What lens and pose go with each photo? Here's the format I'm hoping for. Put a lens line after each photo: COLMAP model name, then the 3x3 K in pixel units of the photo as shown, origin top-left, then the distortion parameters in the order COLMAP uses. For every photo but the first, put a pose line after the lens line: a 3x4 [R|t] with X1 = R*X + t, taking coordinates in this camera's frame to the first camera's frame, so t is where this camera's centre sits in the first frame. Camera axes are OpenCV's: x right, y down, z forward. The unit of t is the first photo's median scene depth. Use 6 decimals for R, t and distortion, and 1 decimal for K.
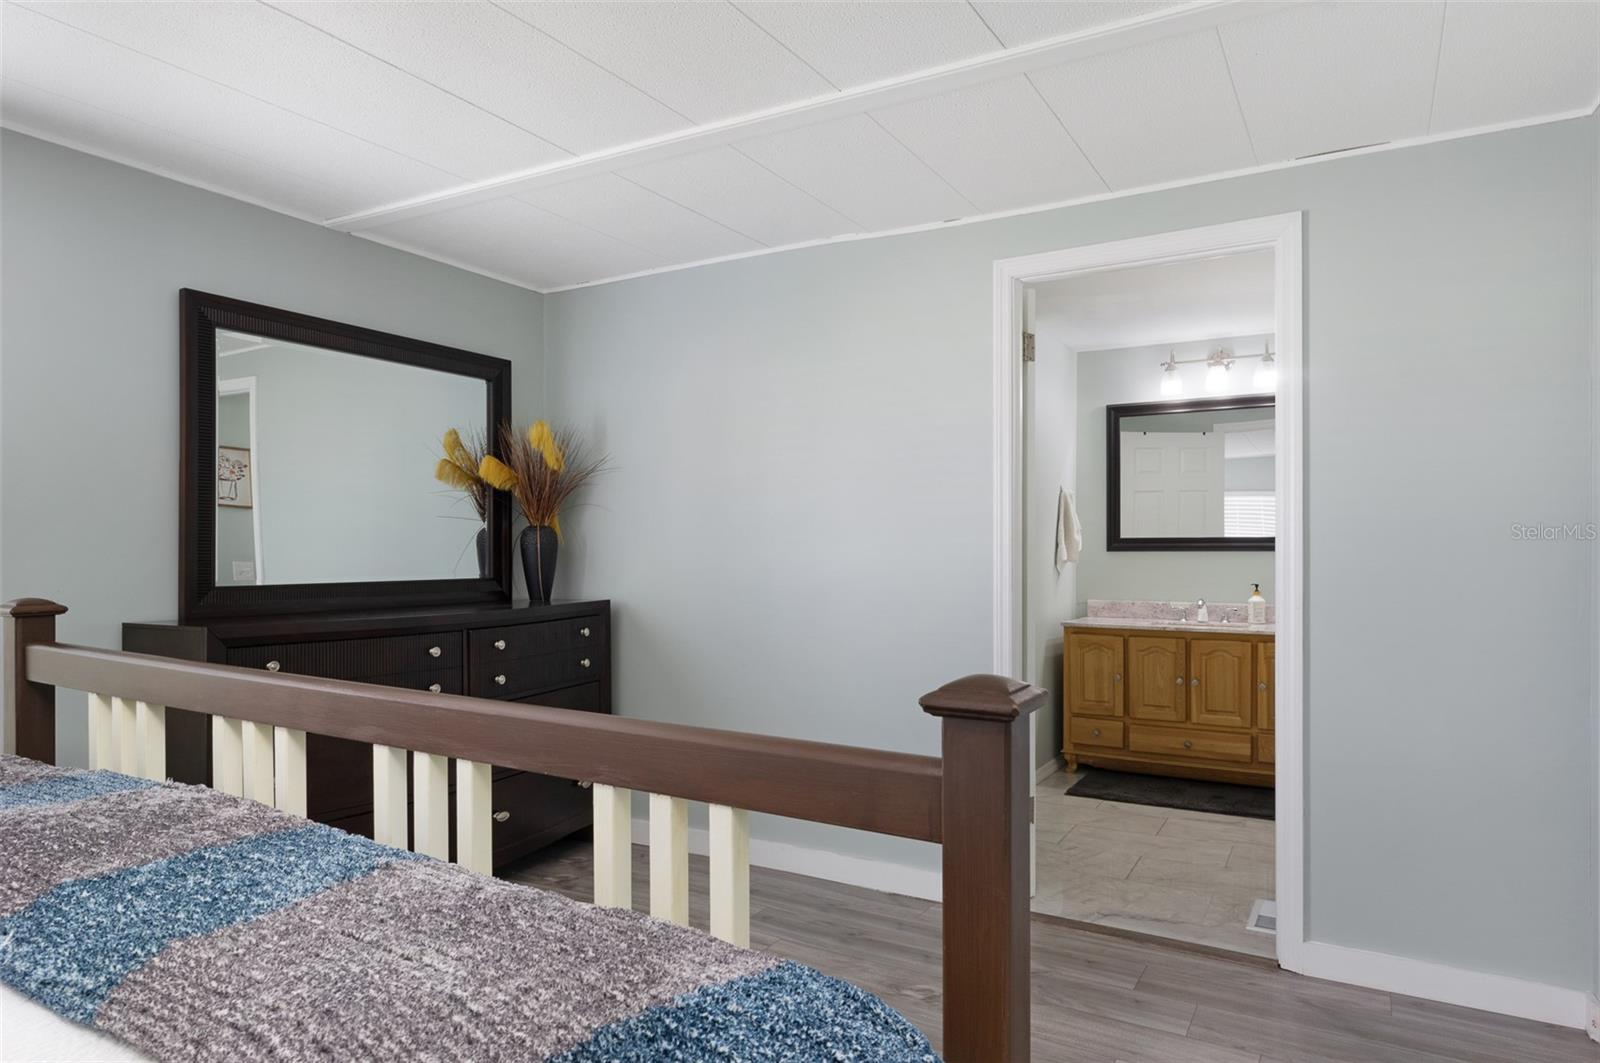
lens RADIAL K [[972.9, 0, 803.9], [0, 972.9, 544.2], [0, 0, 1]] dist [0.002733, -0.005889]
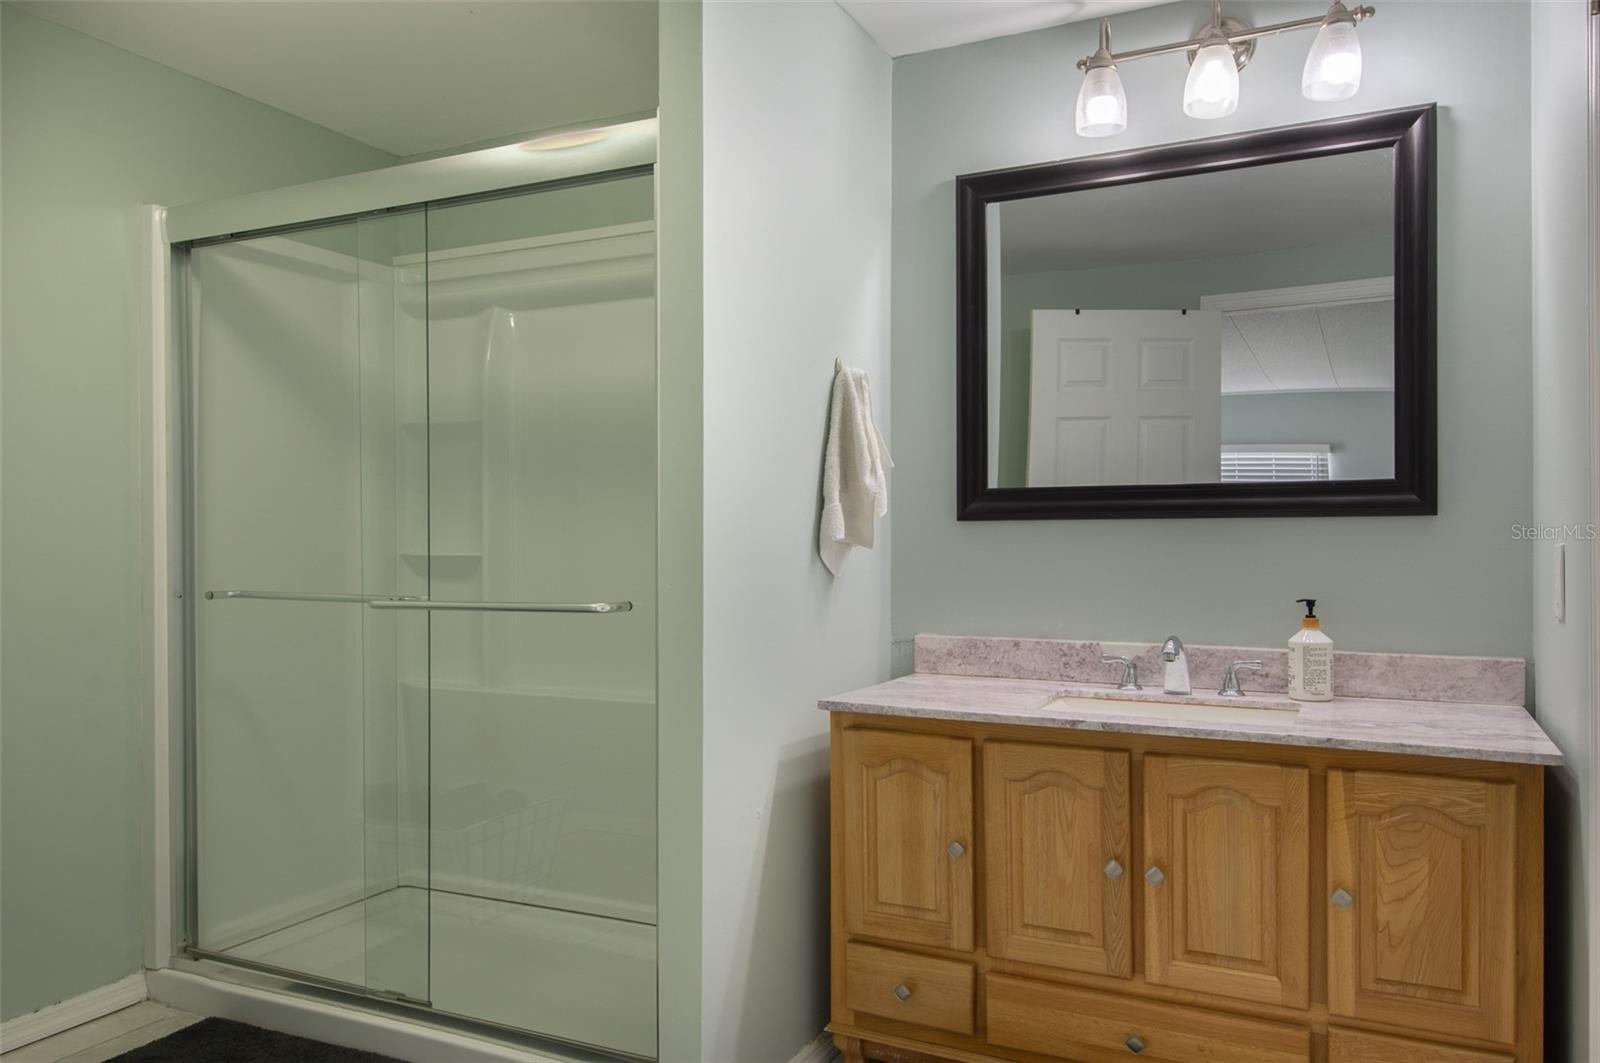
lens RADIAL K [[1194.5, 0, 797.1], [0, 1194.5, 528.1], [0, 0, 1]] dist [0.014064, 0.004666]
pose [[0.997510, -0.001291, 0.070515, 0.222118], [0.001654, 0.999986, -0.005090, 0.014351], [-0.070507, 0.005194, 0.997498, 0.526567]]
